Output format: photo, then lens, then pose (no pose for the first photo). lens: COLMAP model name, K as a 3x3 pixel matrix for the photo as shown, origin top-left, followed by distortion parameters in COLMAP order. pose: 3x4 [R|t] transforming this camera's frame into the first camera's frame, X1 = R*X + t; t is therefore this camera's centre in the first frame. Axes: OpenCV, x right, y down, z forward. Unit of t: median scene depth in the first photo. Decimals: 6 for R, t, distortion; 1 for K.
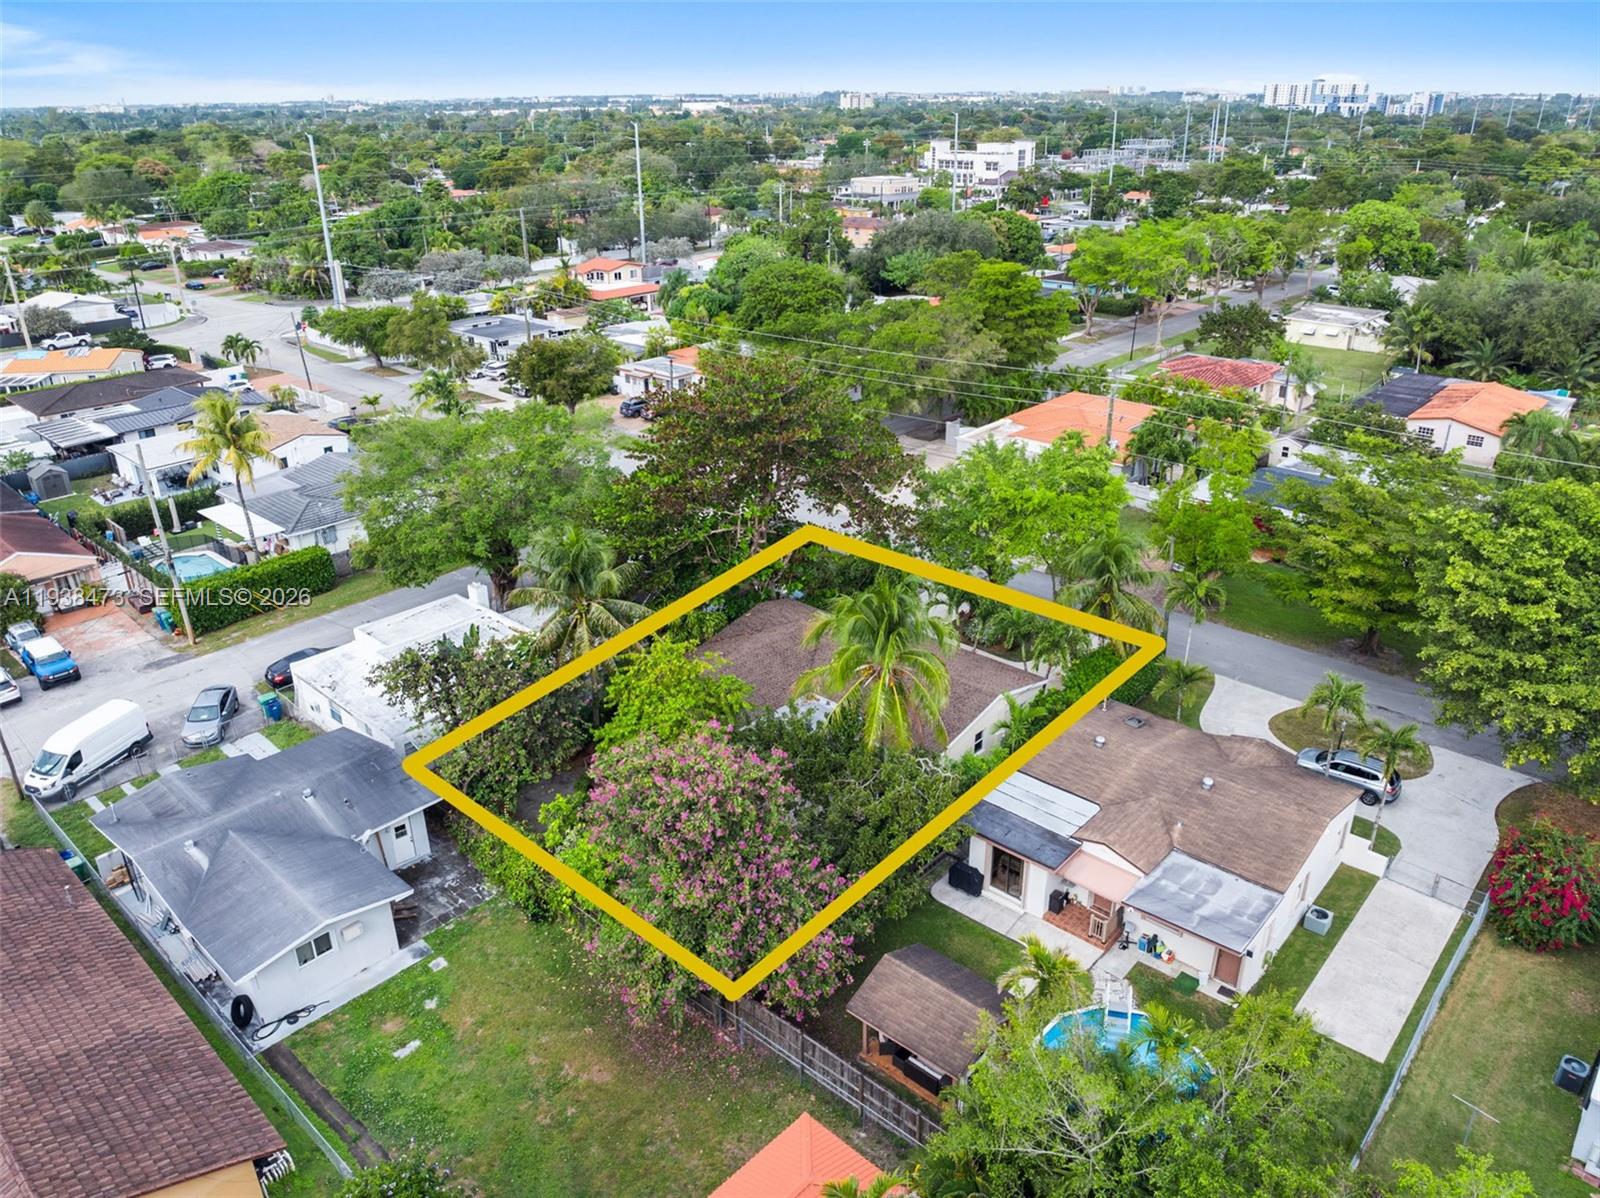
lens RADIAL K [[1123.5, 0, 805.0], [0, 1123.5, 596.9], [0, 0, 1]] dist [-0.063155, 0.032540]
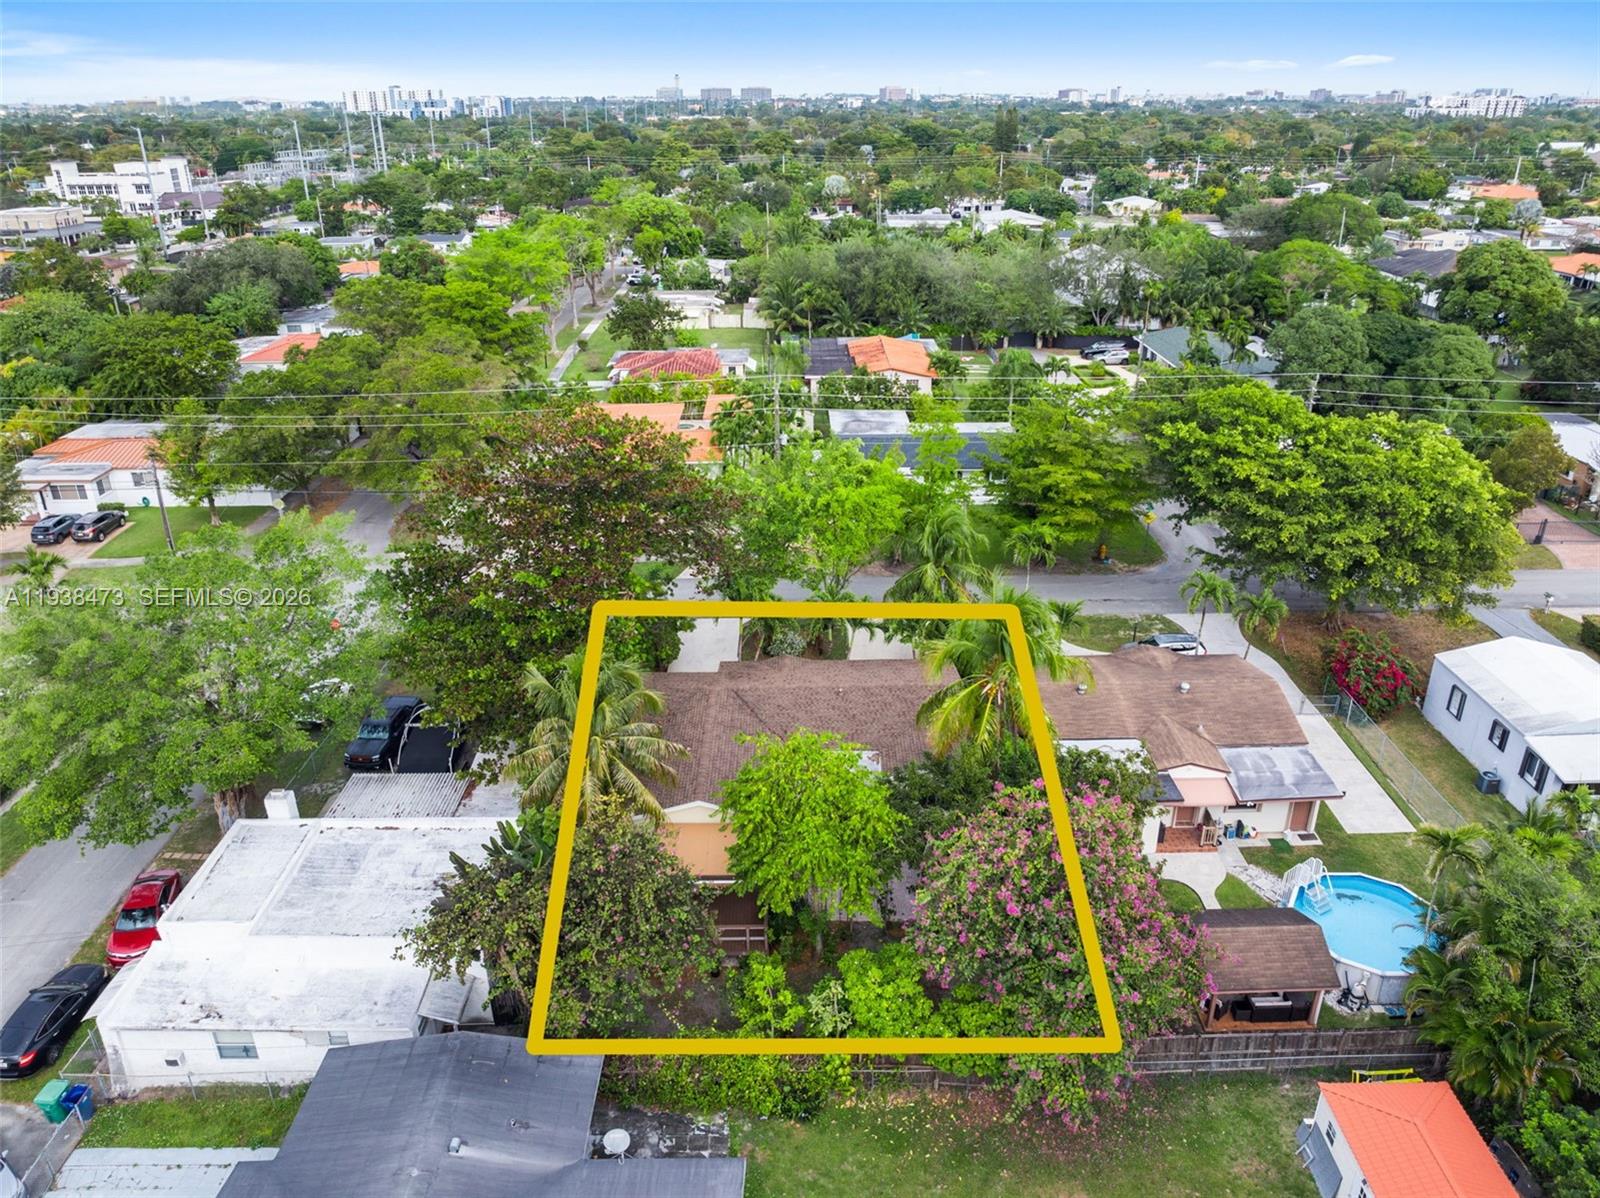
lens RADIAL K [[1123.5, 0, 805.0], [0, 1123.5, 596.9], [0, 0, 1]] dist [-0.063155, 0.032540]
pose [[0.731779, -0.273421, 0.624291, -0.108975], [0.276969, 0.956255, 0.094155, -0.024818], [-0.622726, 0.104008, 0.775497, 0.057388]]
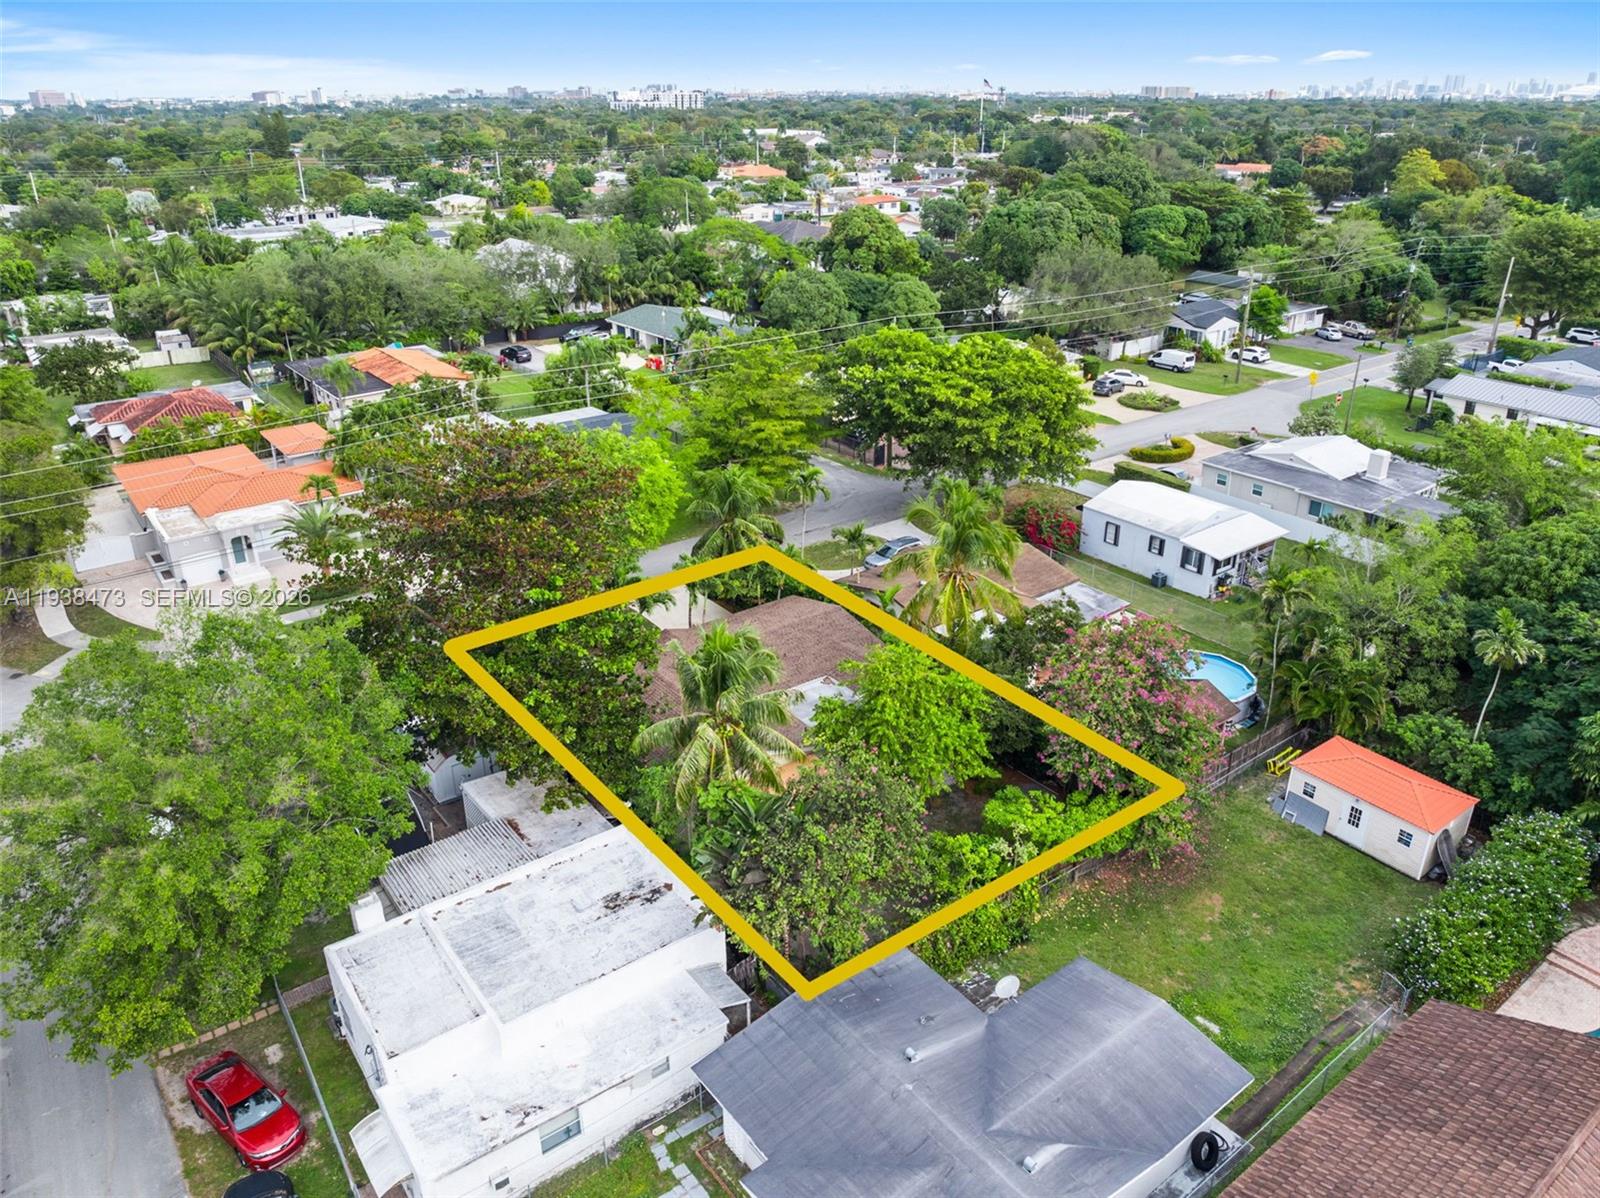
lens RADIAL K [[1123.5, 0, 805.0], [0, 1123.5, 596.9], [0, 0, 1]] dist [-0.063155, 0.032540]
pose [[0.173859, -0.396134, 0.901583, -0.175839], [0.401405, 0.864524, 0.302445, -0.057581], [-0.899248, 0.309317, 0.309315, 0.132662]]
